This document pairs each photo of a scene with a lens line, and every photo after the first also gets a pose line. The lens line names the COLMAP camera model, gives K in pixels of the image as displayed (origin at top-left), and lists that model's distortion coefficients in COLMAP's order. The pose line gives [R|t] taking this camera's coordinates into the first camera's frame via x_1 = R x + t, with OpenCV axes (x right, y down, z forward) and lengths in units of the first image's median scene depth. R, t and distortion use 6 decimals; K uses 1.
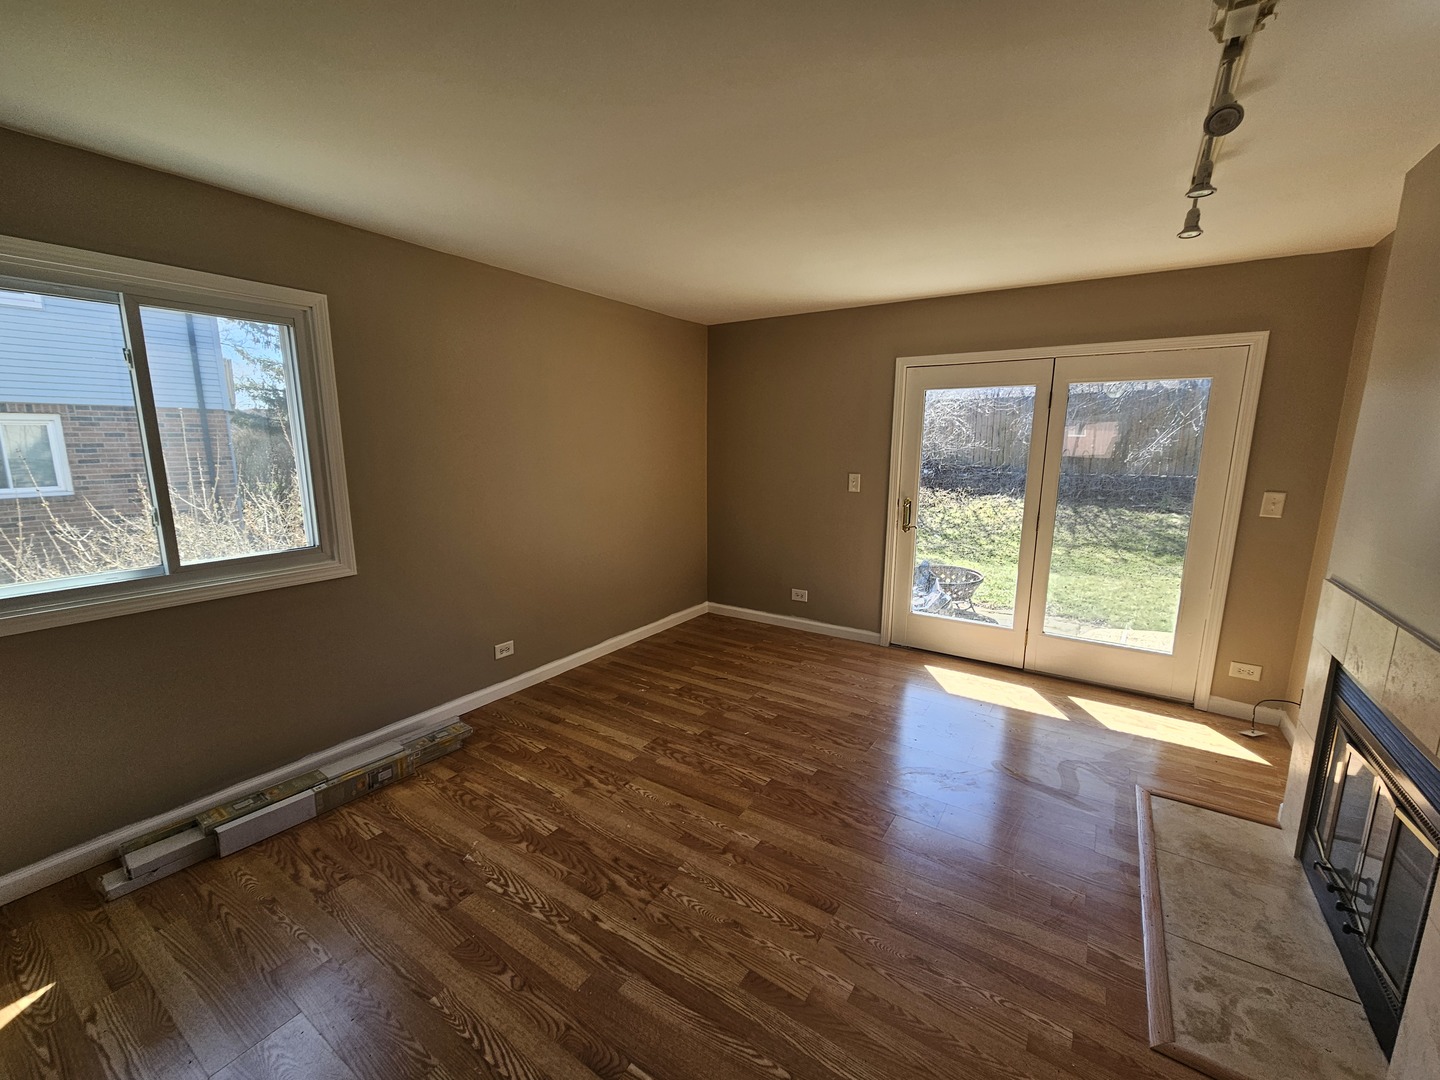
lens RADIAL K [[591.2, 0, 718.8], [0, 591.2, 544.7], [0, 0, 1]] dist [0.004502, -0.001103]
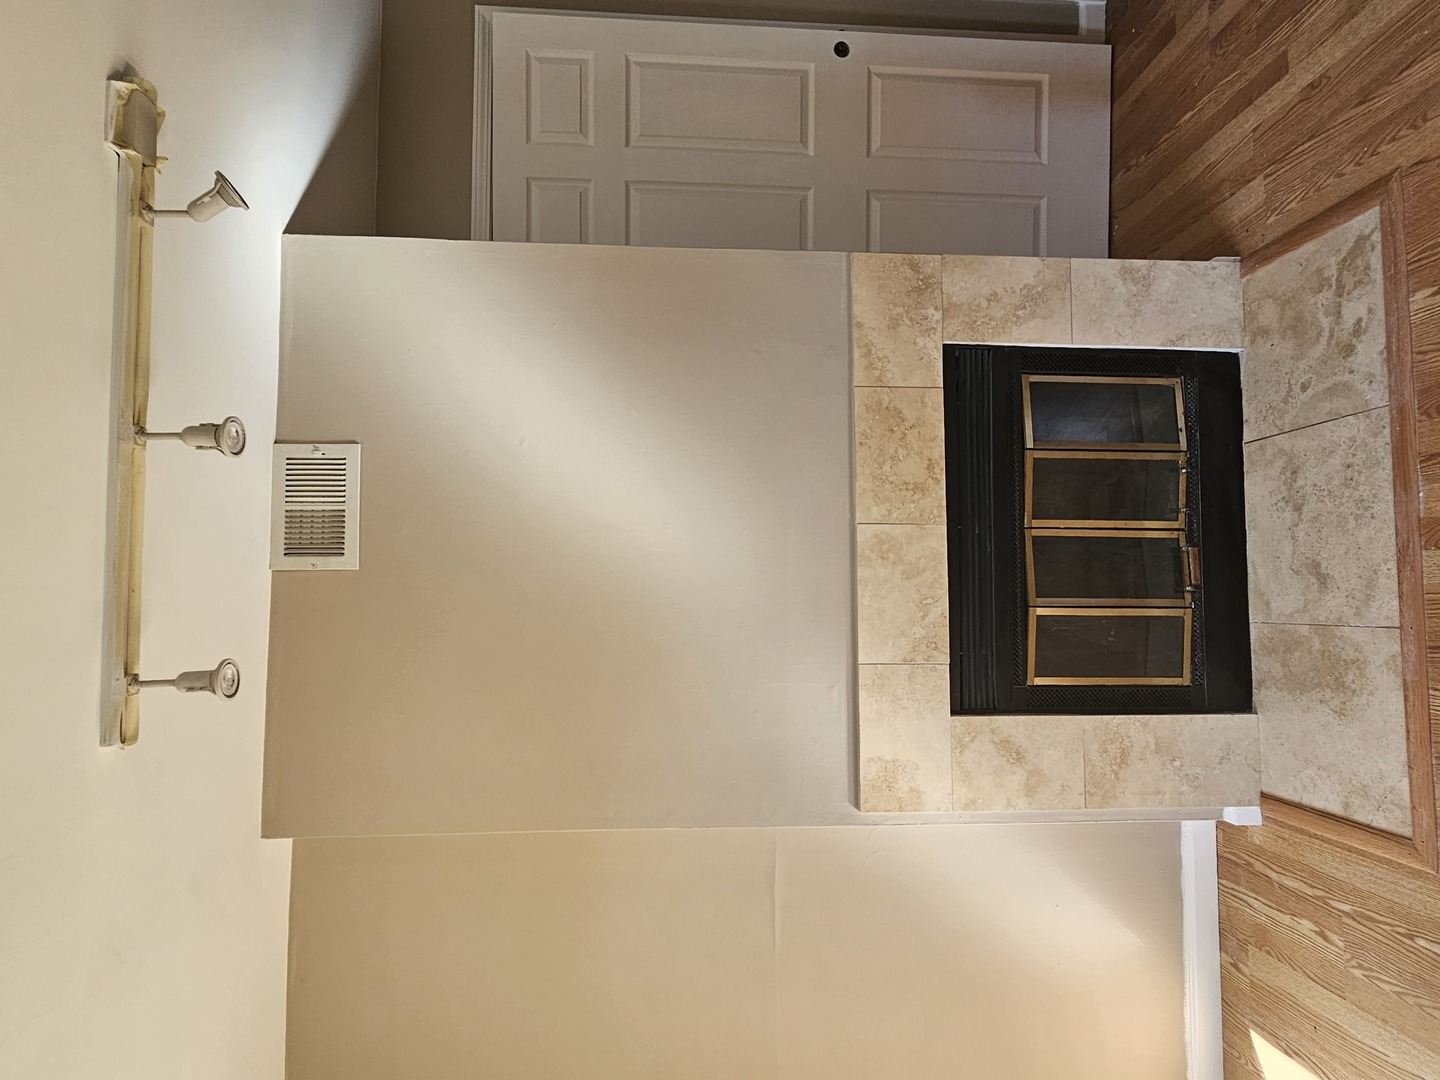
lens RADIAL K [[840.2, 0, 723.8], [0, 840.2, 542.8], [0, 0, 1]] dist [-0.000906, 0.002516]
pose [[-0.067123, 0.605034, 0.793366, 0.096626], [0.973987, -0.132755, 0.183645, -0.155014], [0.216434, 0.785054, -0.580384, 0.917225]]
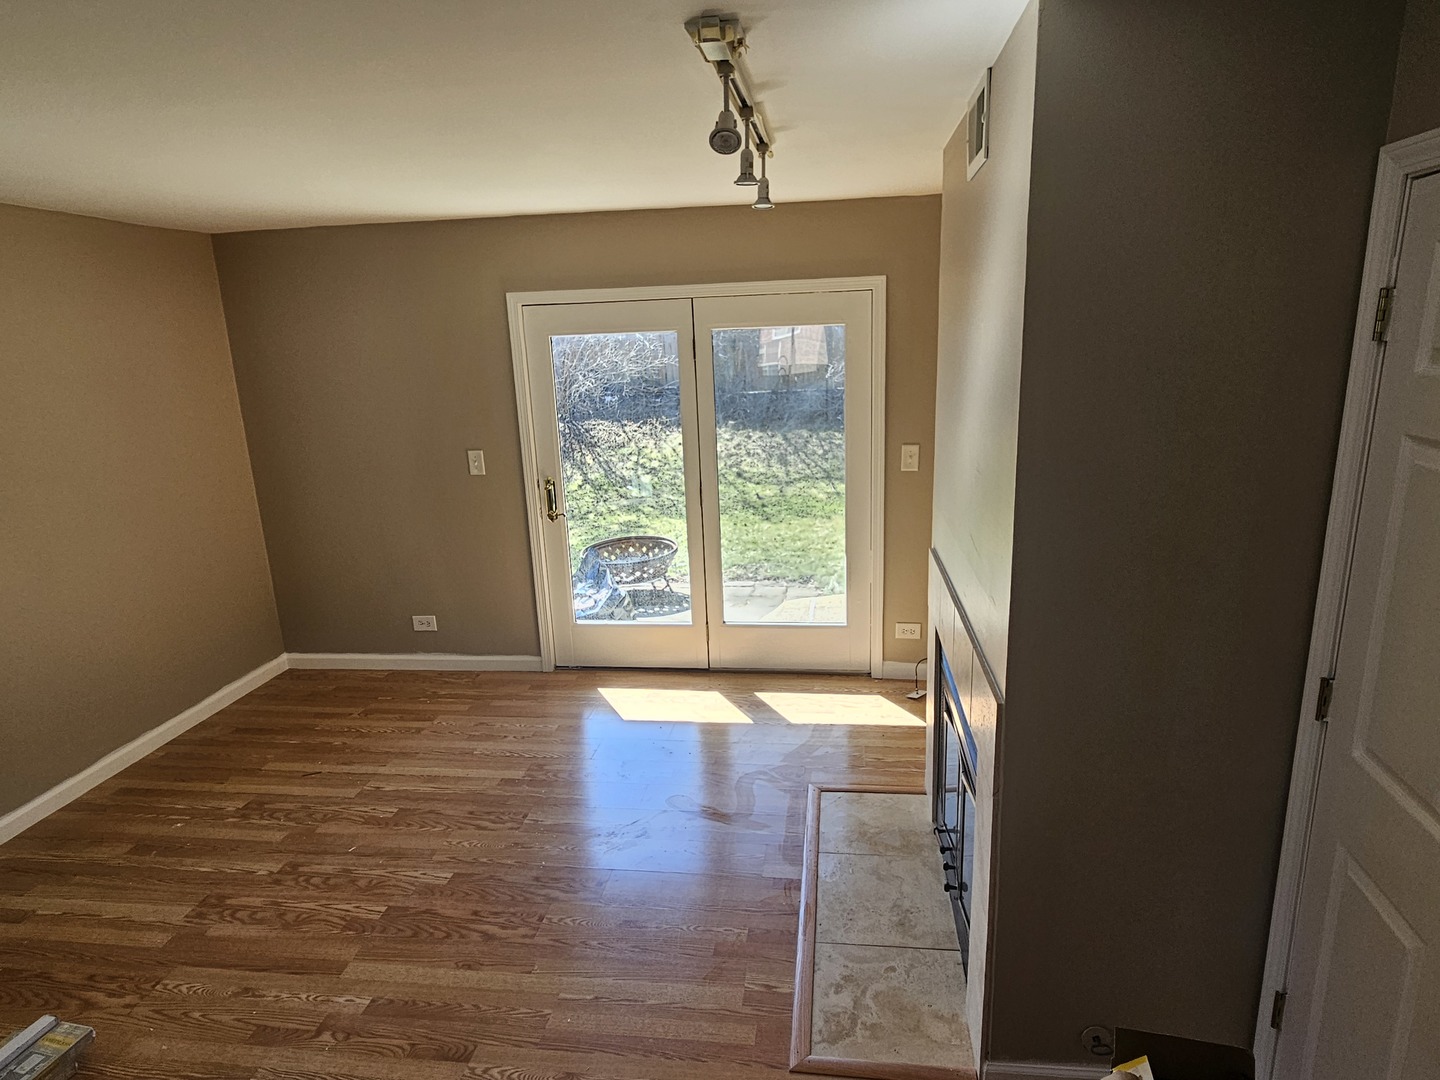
lens RADIAL K [[839.6, 0, 728.2], [0, 839.6, 545.2], [0, 0, 1]] dist [0.006157, -0.004988]
pose [[0.896847, -0.144089, 0.418216, 0.084135], [0.118191, 0.989143, 0.087337, -0.081187], [-0.426260, -0.028899, 0.904139, -0.105005]]
